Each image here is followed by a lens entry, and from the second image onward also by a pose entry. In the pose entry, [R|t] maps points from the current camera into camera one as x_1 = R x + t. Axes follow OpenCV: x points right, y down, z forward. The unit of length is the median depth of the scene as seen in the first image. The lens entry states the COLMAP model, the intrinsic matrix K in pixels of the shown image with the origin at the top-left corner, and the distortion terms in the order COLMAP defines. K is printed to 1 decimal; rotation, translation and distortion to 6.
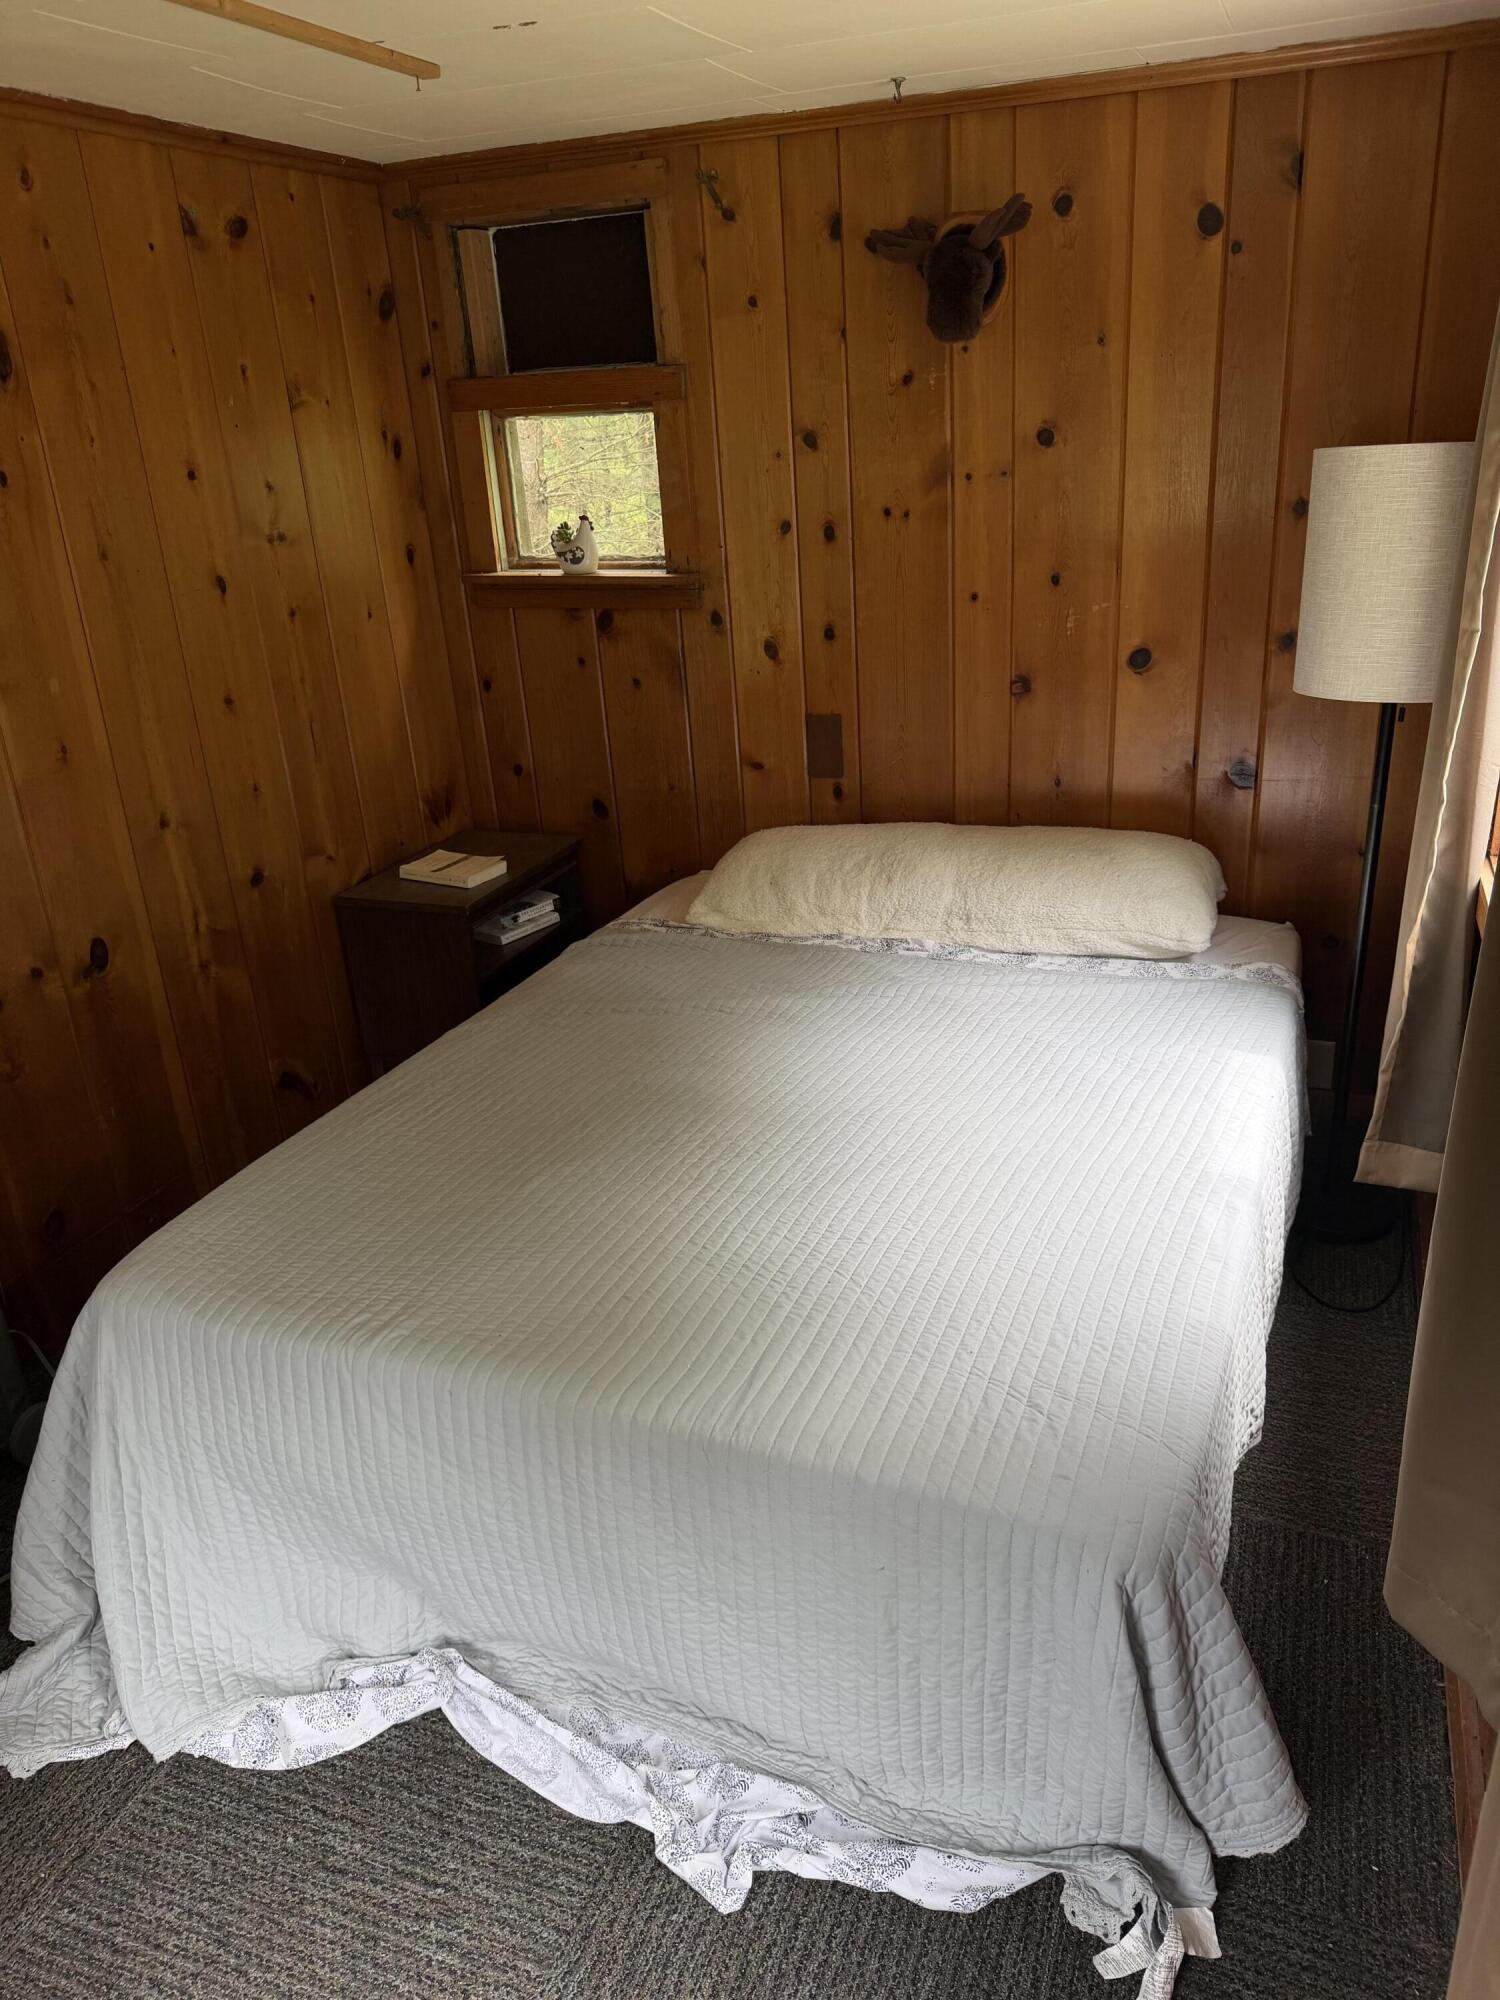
lens RADIAL K [[1418.5, 0, 747.9], [0, 1418.5, 999.8], [0, 0, 1]] dist [-0.009407, 0.002055]
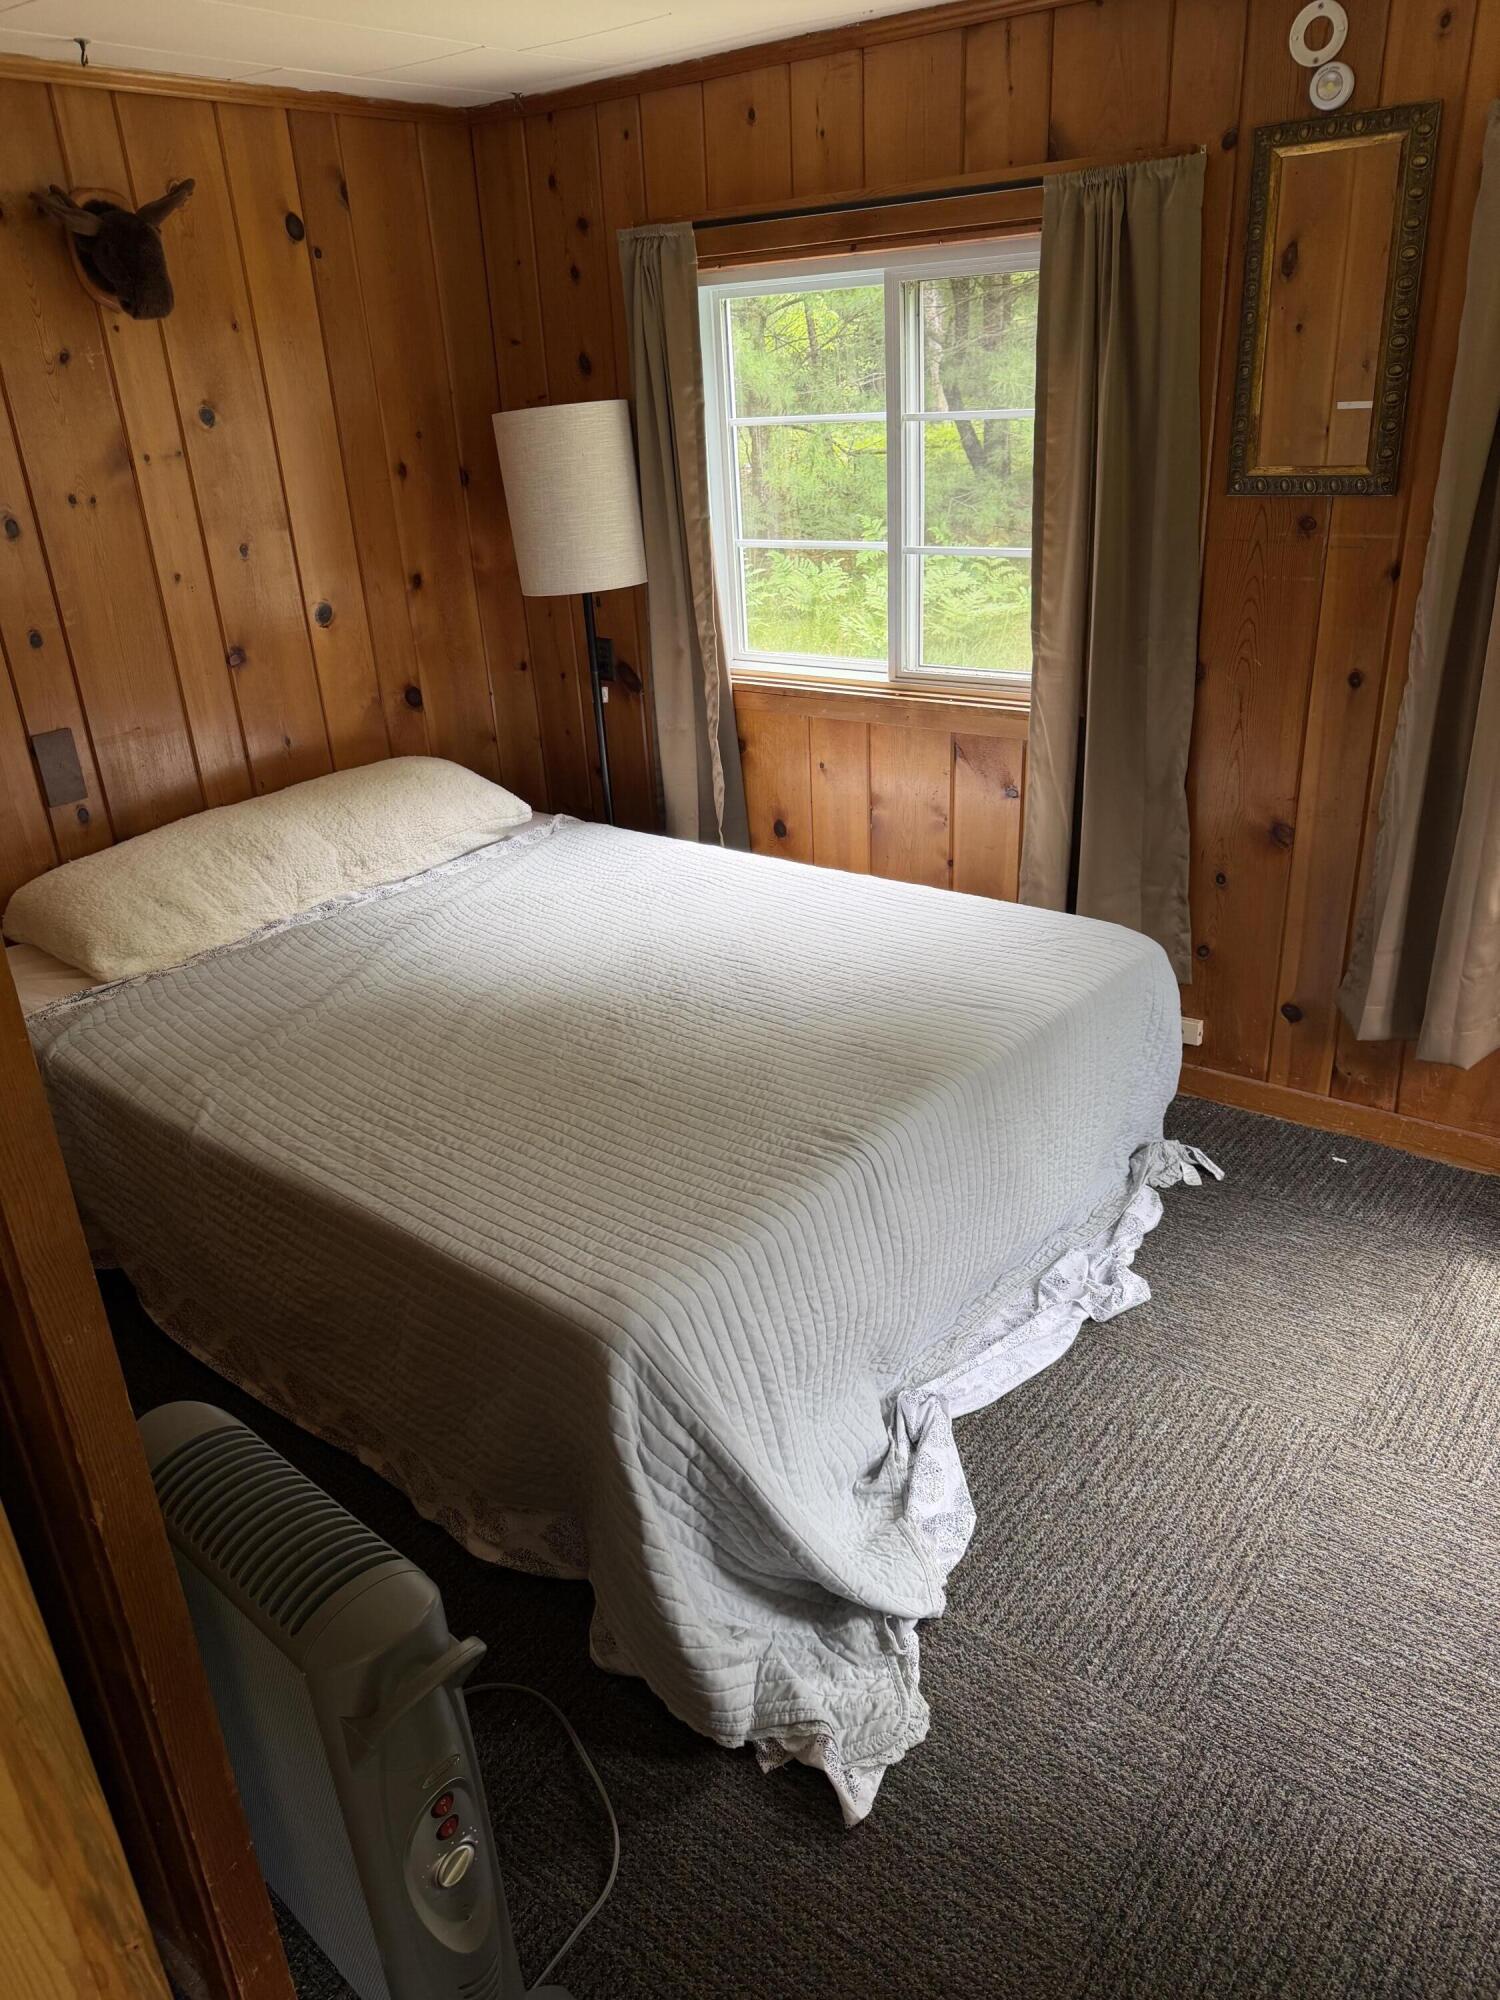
lens RADIAL K [[1452.4, 0, 704.1], [0, 1452.4, 1000.5], [0, 0, 1]] dist [0.138160, -0.251879]
pose [[0.289591, -0.345010, 0.892807, -0.810158], [0.397295, 0.891954, 0.215814, -0.102709], [-0.870801, 0.292210, 0.395372, 0.376406]]
